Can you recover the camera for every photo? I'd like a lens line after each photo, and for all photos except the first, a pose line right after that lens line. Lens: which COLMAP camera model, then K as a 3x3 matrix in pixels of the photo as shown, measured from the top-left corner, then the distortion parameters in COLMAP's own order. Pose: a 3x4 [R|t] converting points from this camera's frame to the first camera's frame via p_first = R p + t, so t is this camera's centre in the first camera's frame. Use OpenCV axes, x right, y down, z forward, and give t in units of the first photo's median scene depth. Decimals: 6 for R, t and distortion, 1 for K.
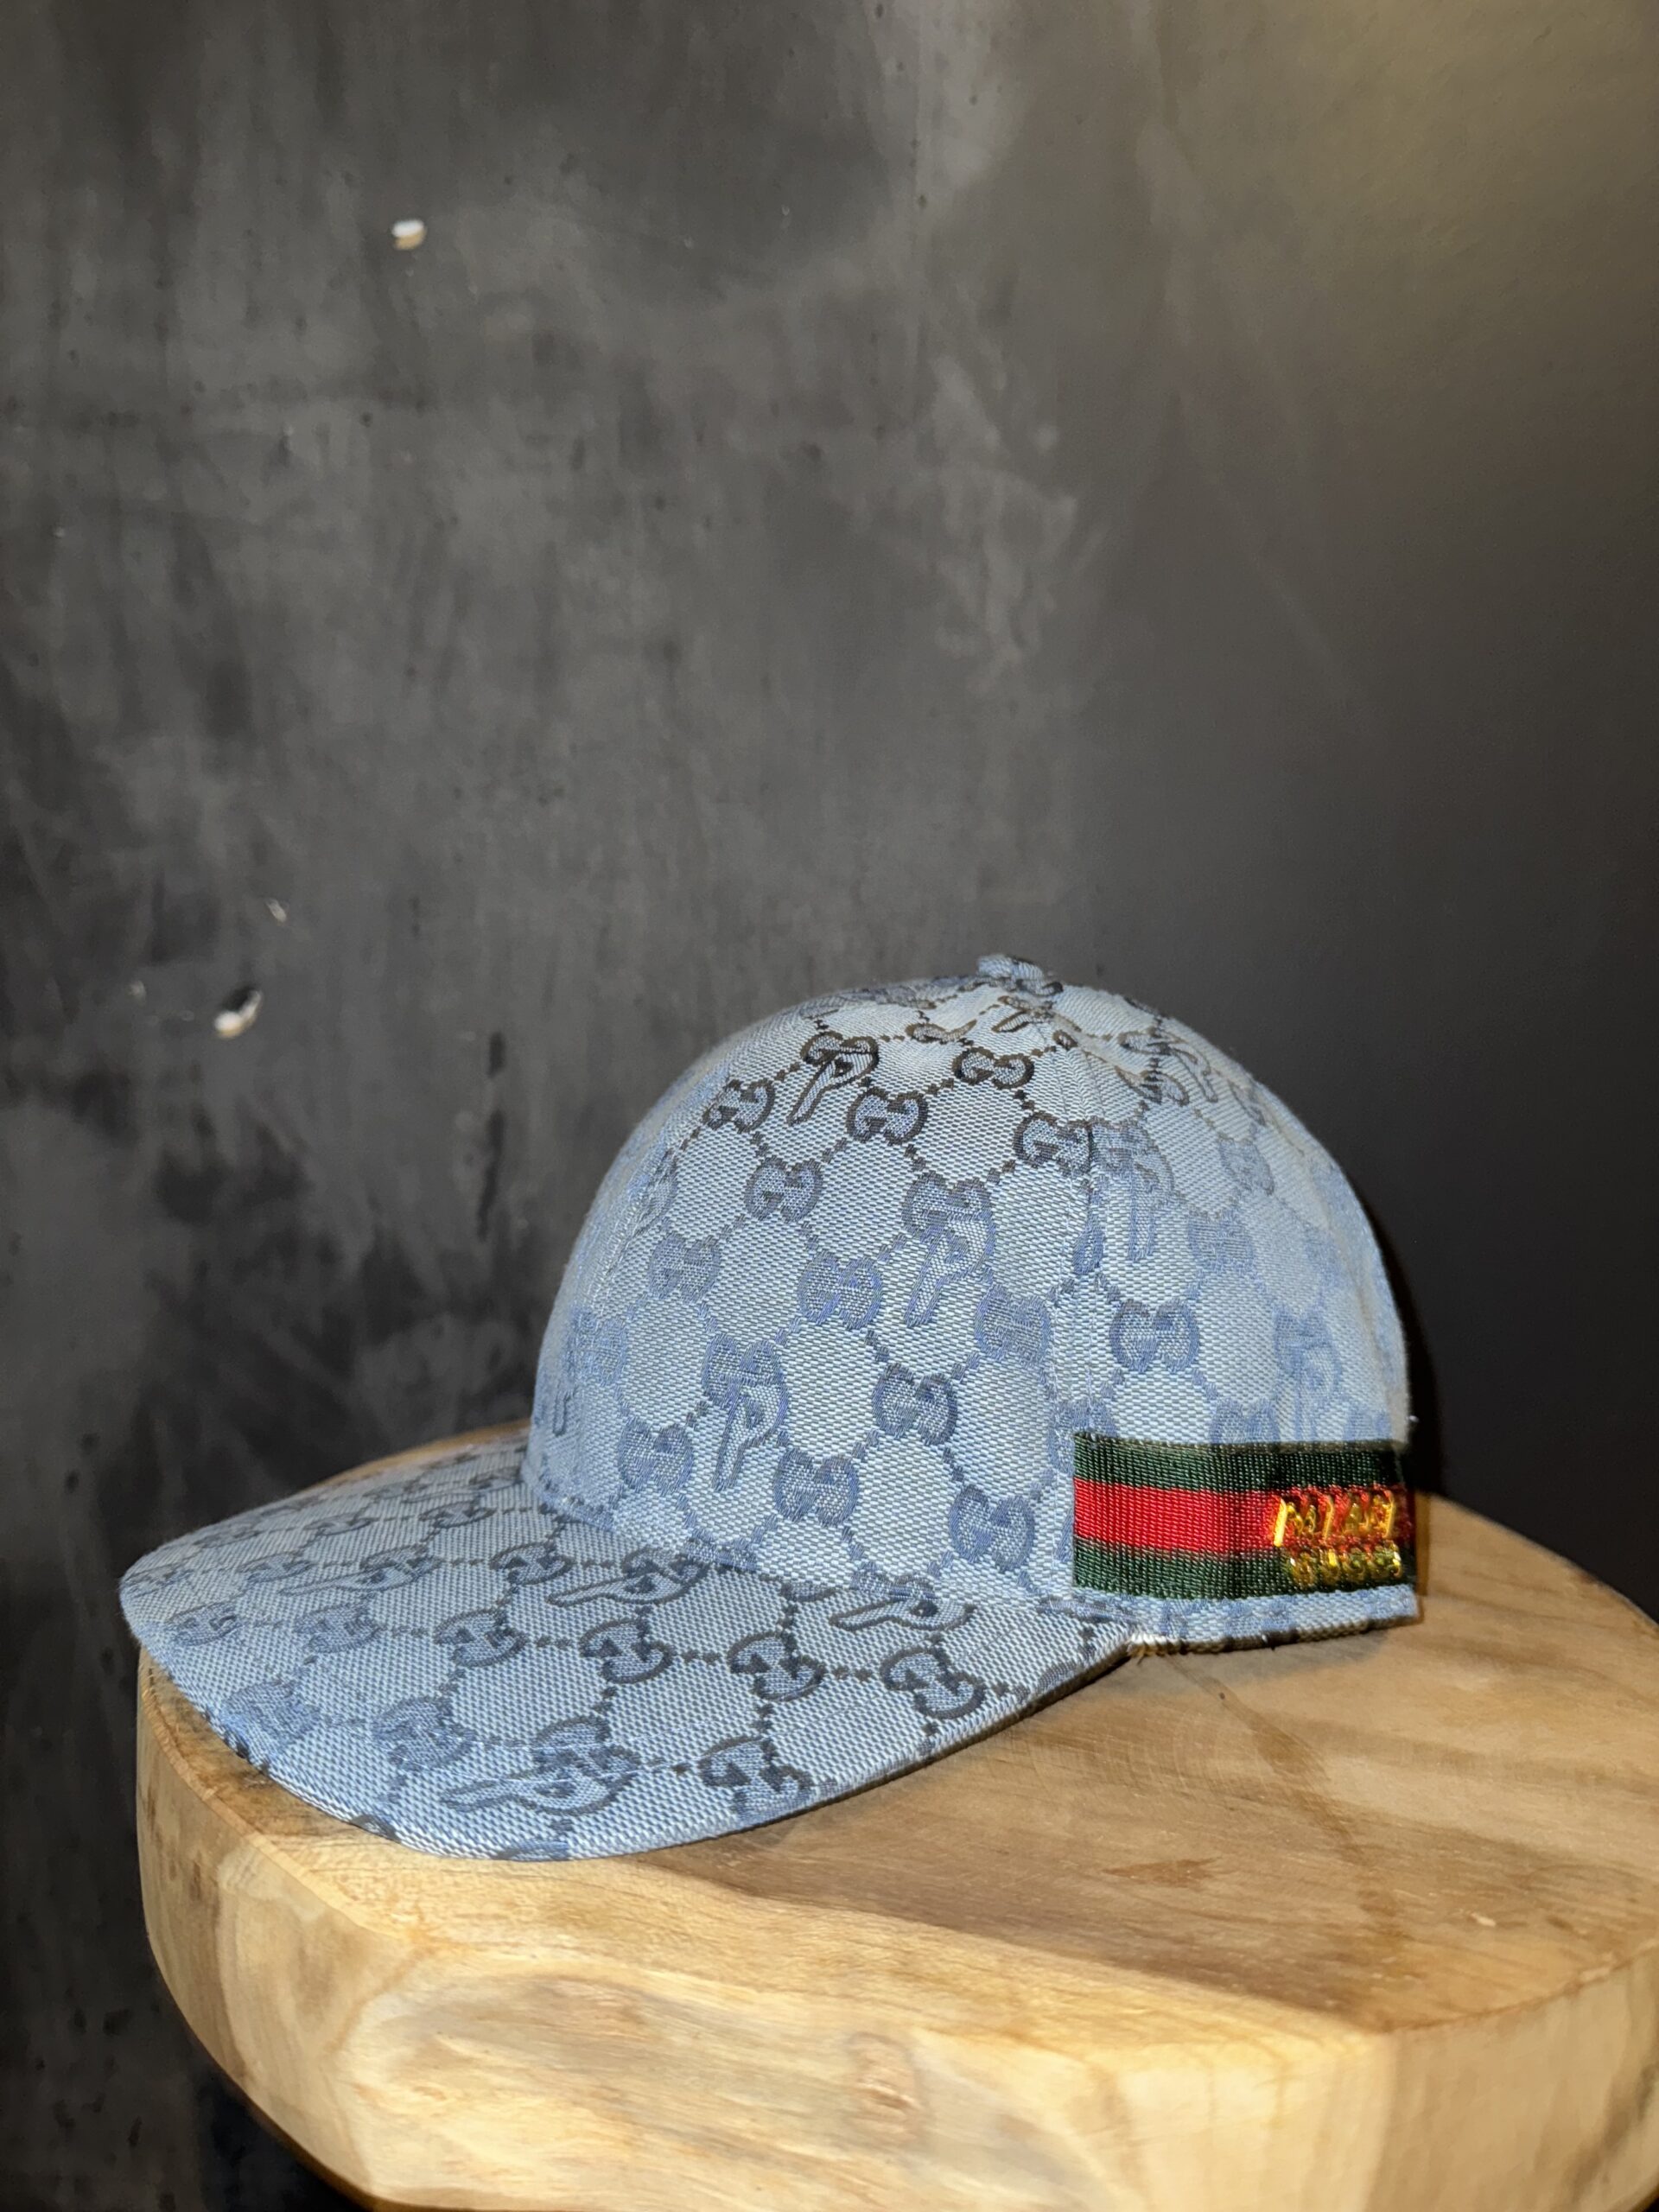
lens RADIAL K [[1566.2, 0, 819.6], [0, 1566.2, 1118.6], [0, 0, 1]] dist [-0.028520, 0.004522]
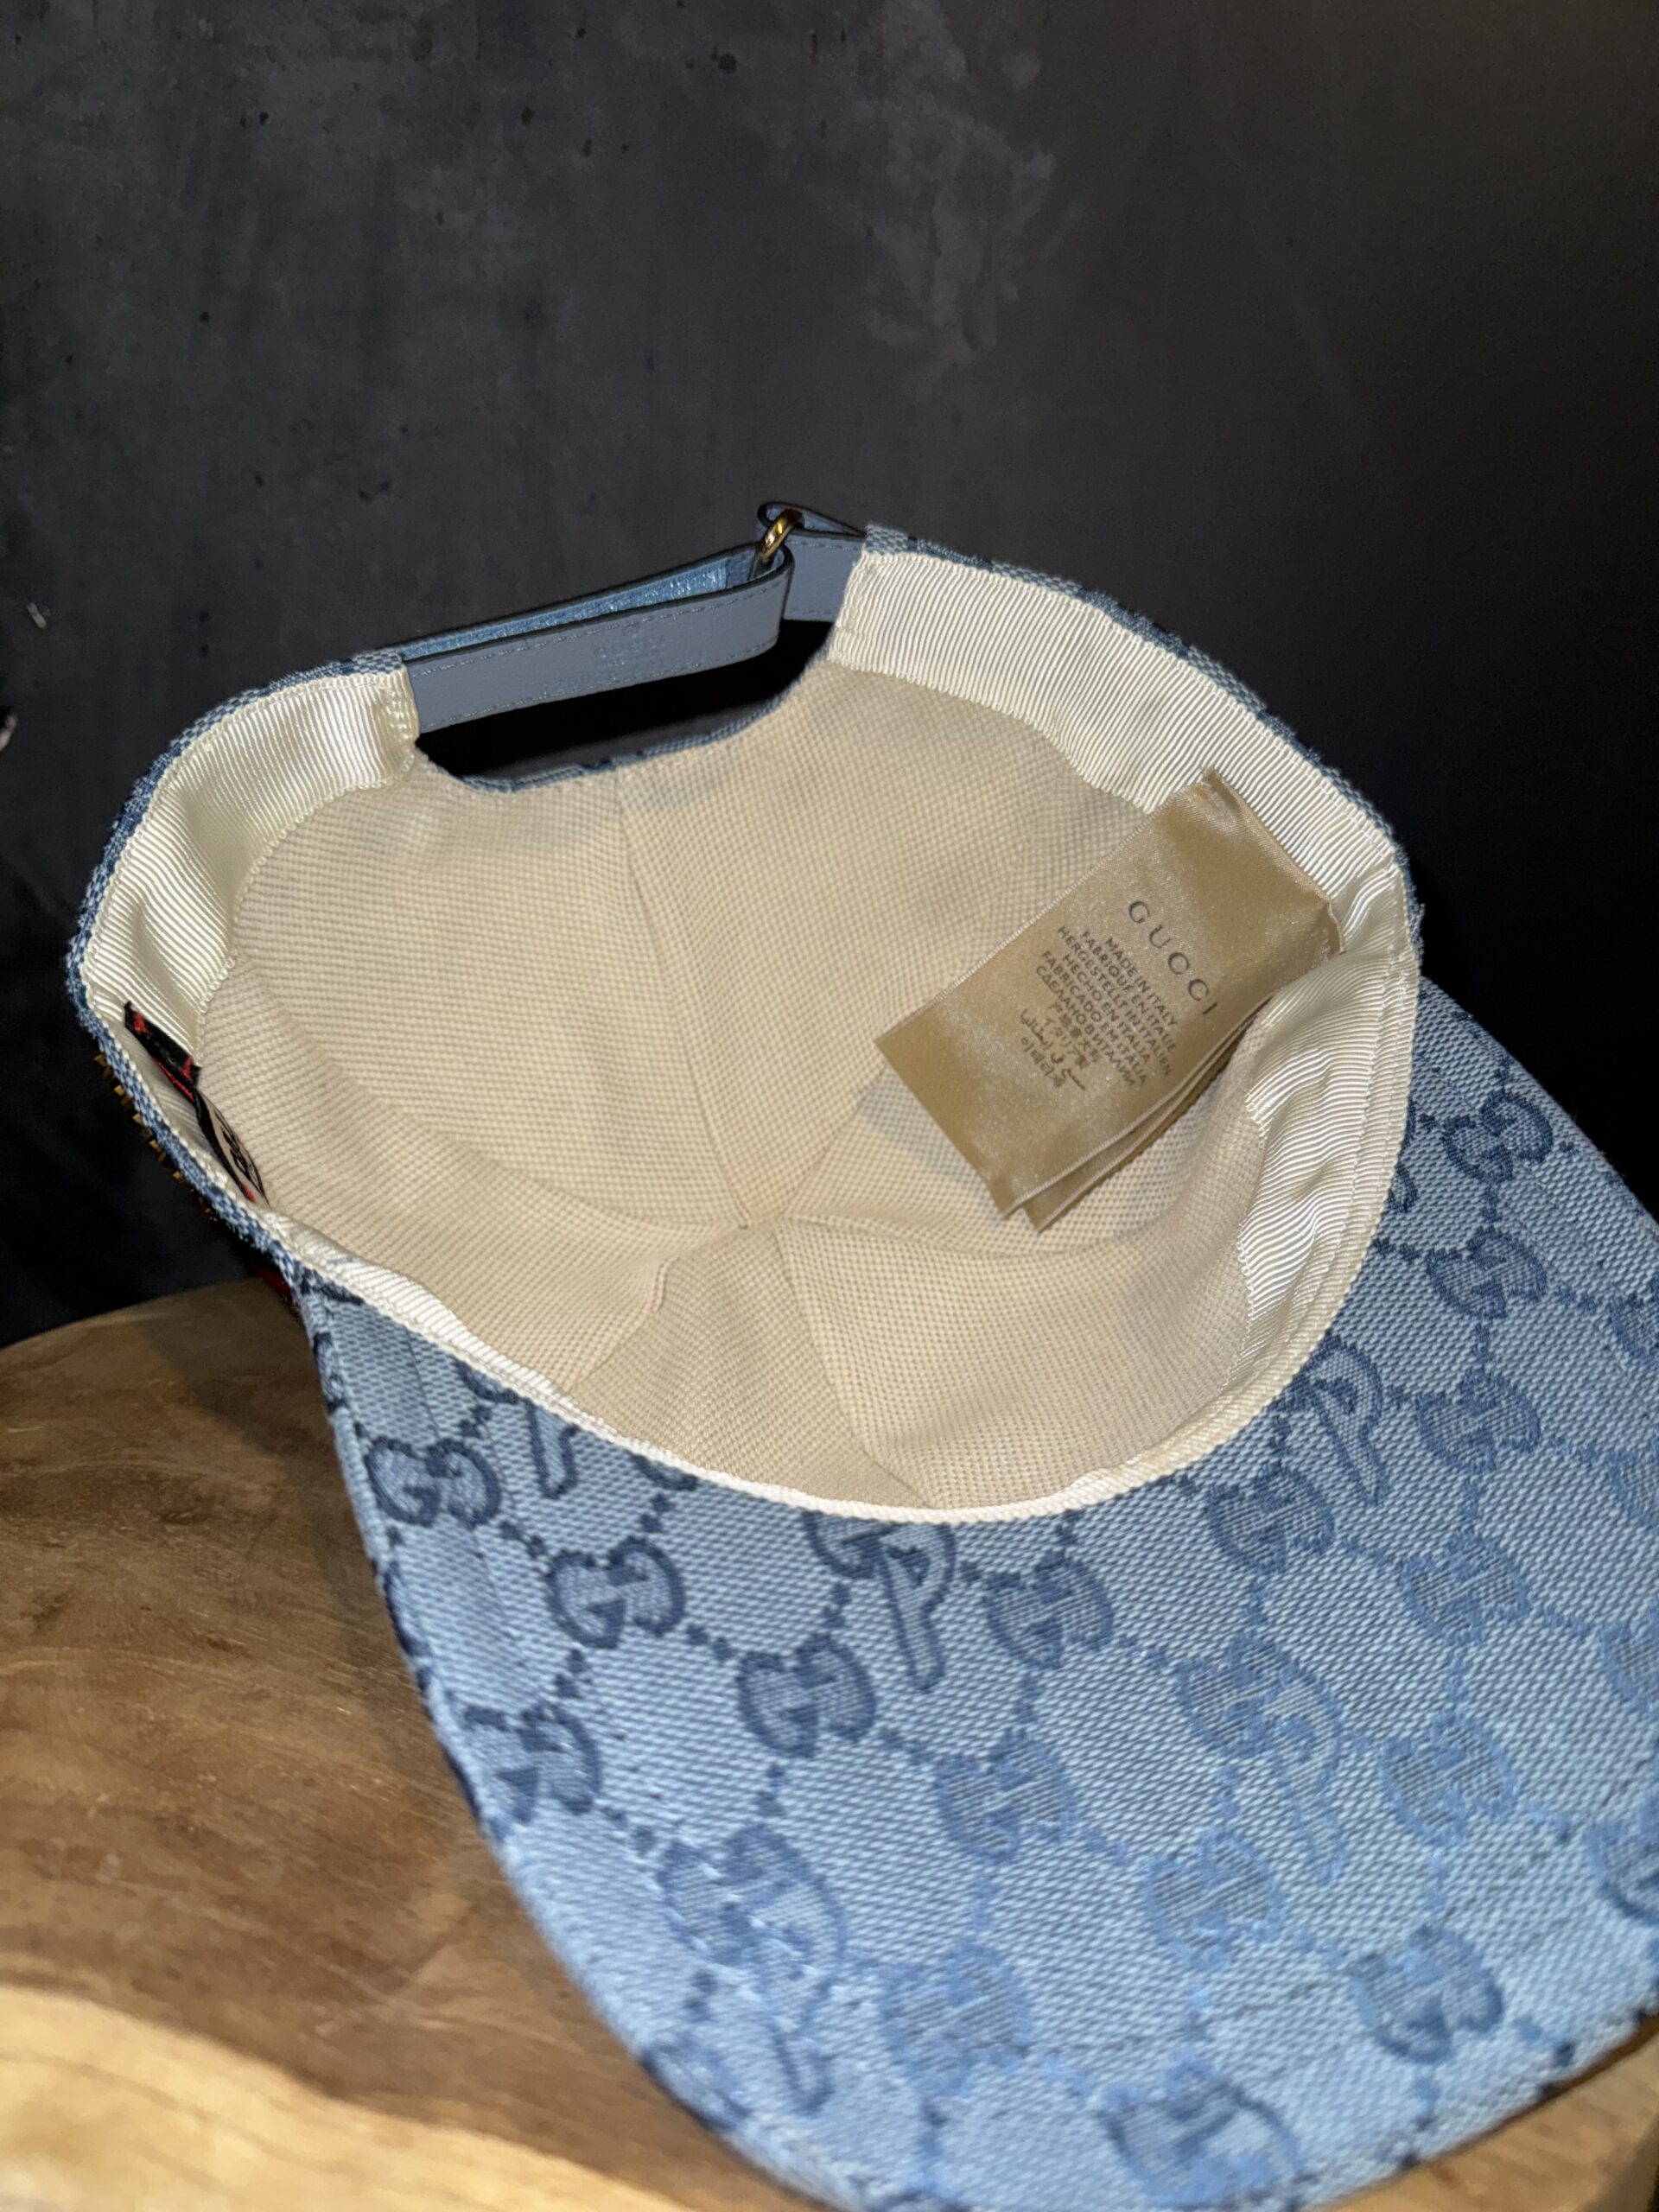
lens RADIAL K [[1599.6, 0, 854.0], [0, 1599.6, 1127.7], [0, 0, 1]] dist [-0.034607, 0.006533]
pose [[0.996353, 0.064468, 0.055904, 0.127632], [-0.072095, 0.986453, 0.147351, -0.059443], [-0.045647, -0.150844, 0.987503, 0.354356]]
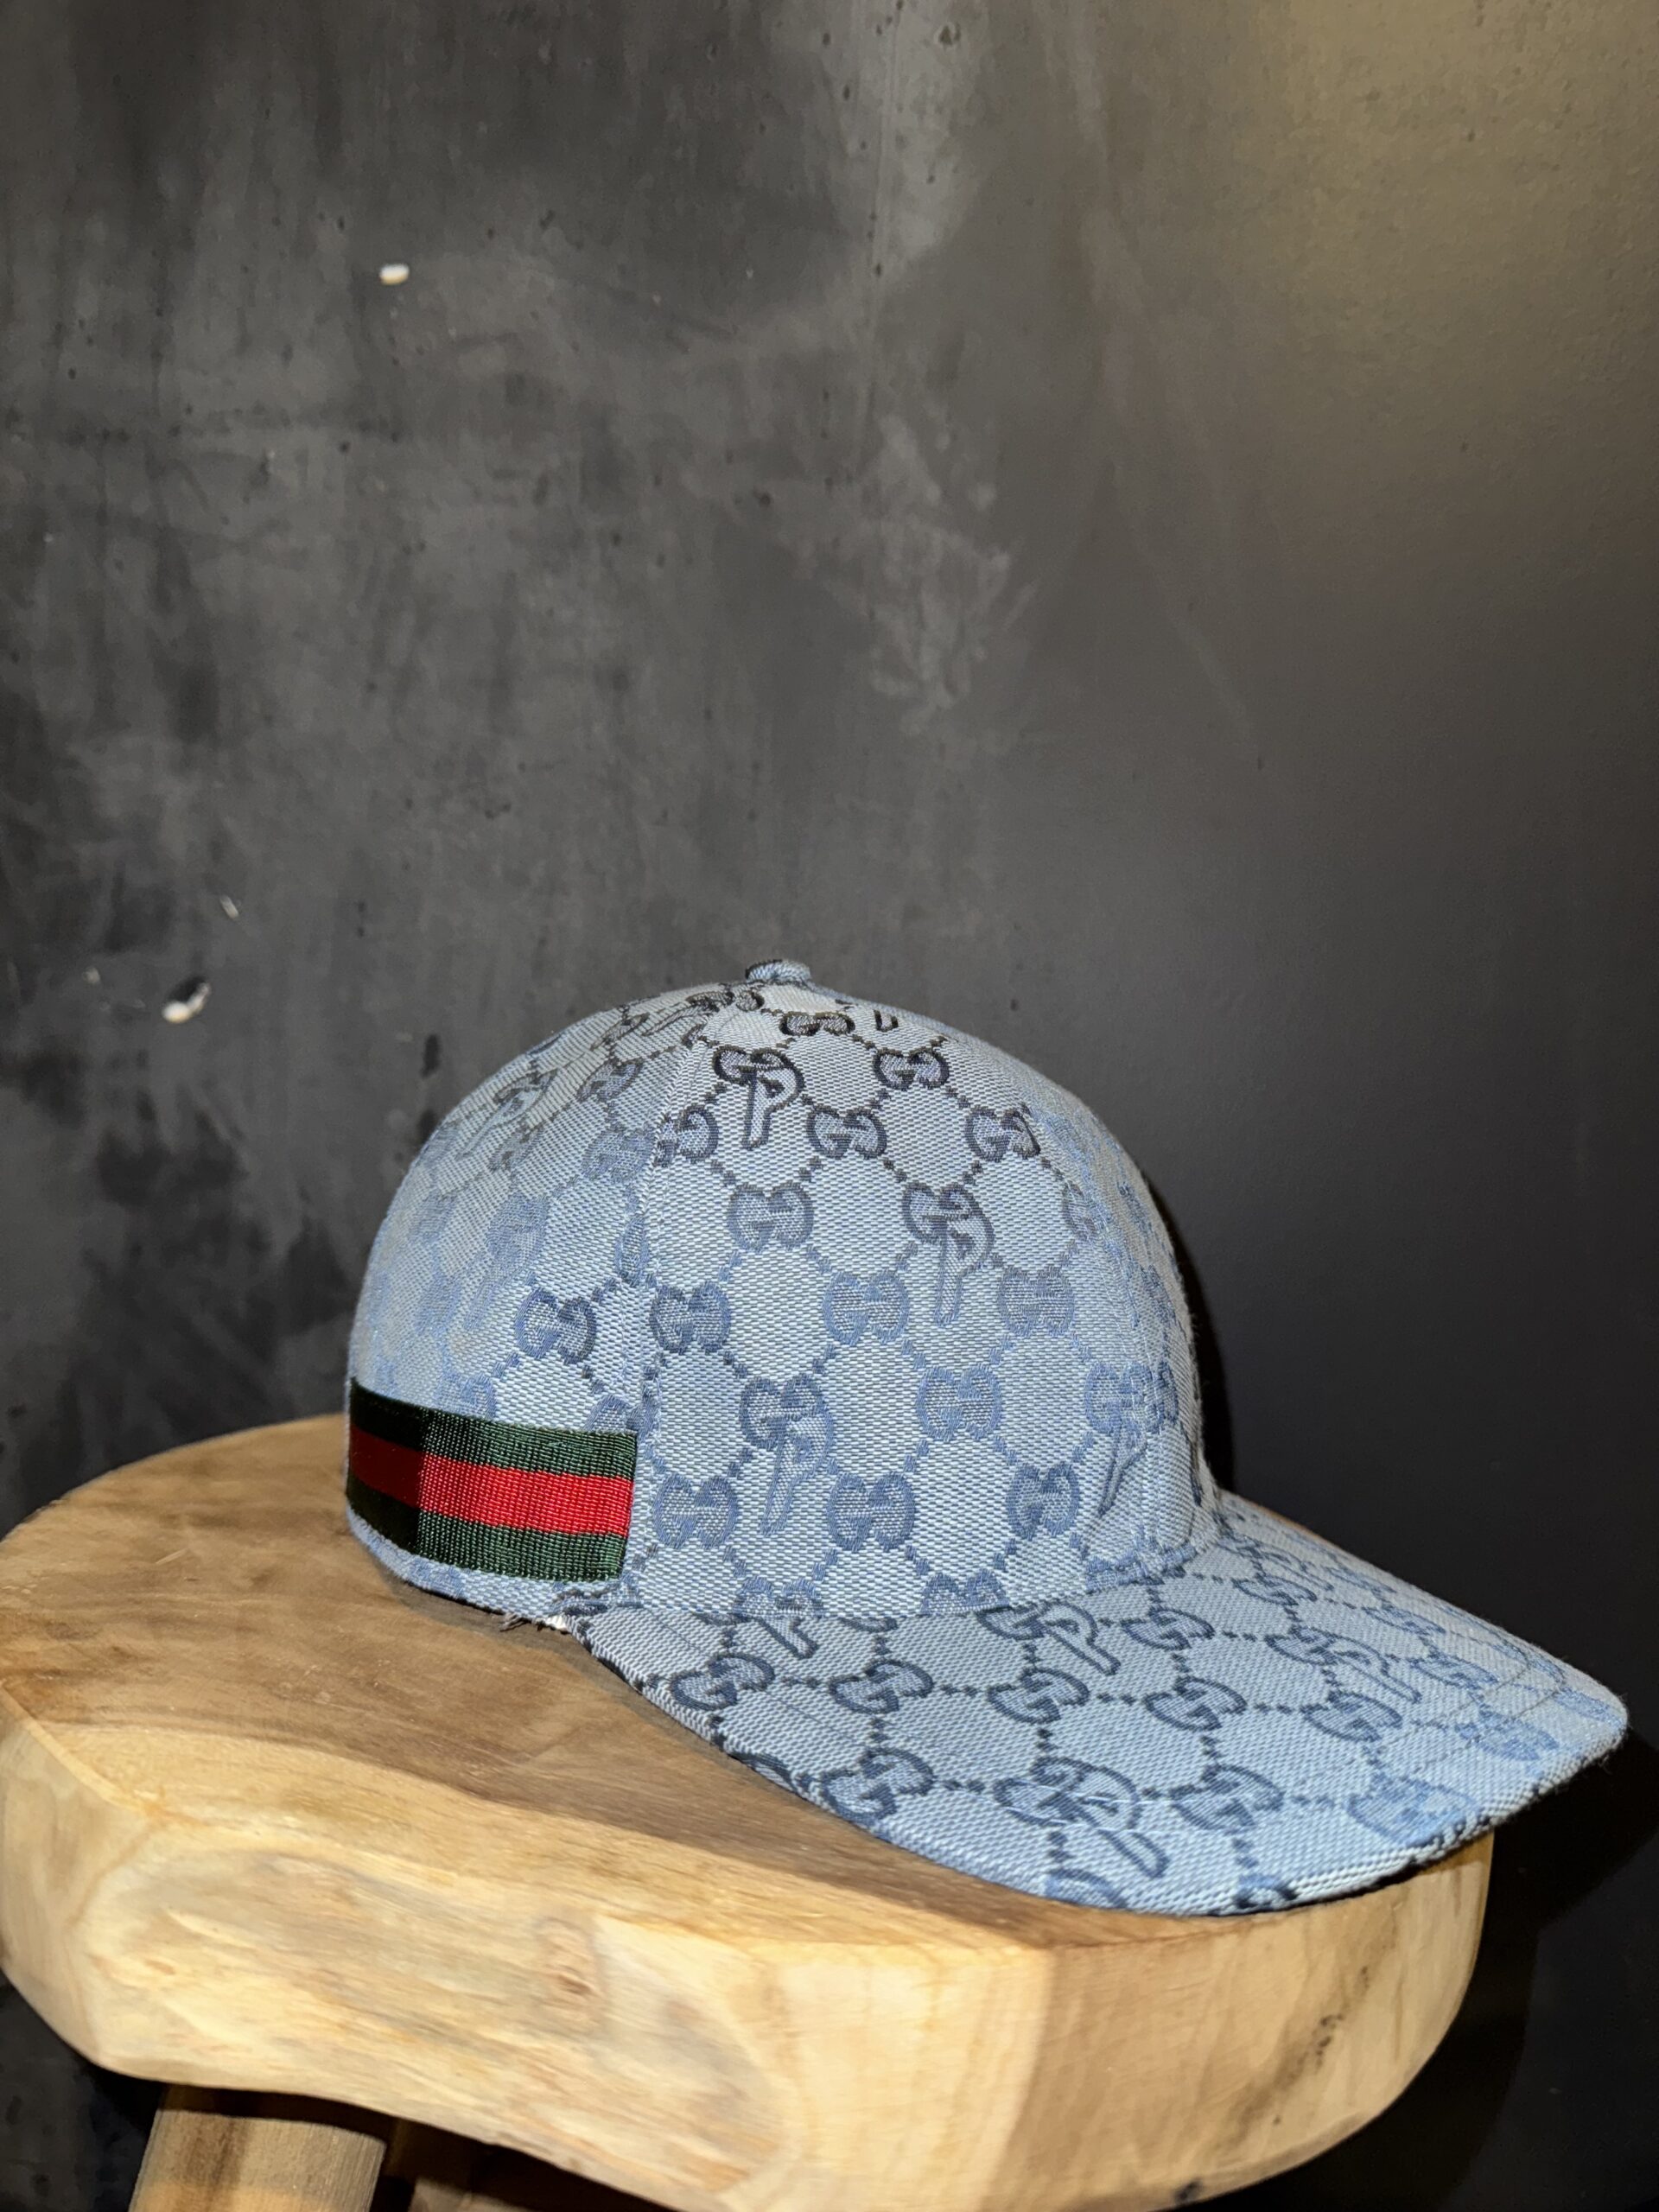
lens RADIAL K [[1555.5, 0, 828.5], [0, 1555.5, 1112.0], [0, 0, 1]] dist [-0.023456, 0.000056]
pose [[0.998510, 0.054315, -0.005306, 0.173103], [-0.054490, 0.997633, -0.041946, 0.067233], [0.003015, 0.042172, 0.999106, -0.067017]]
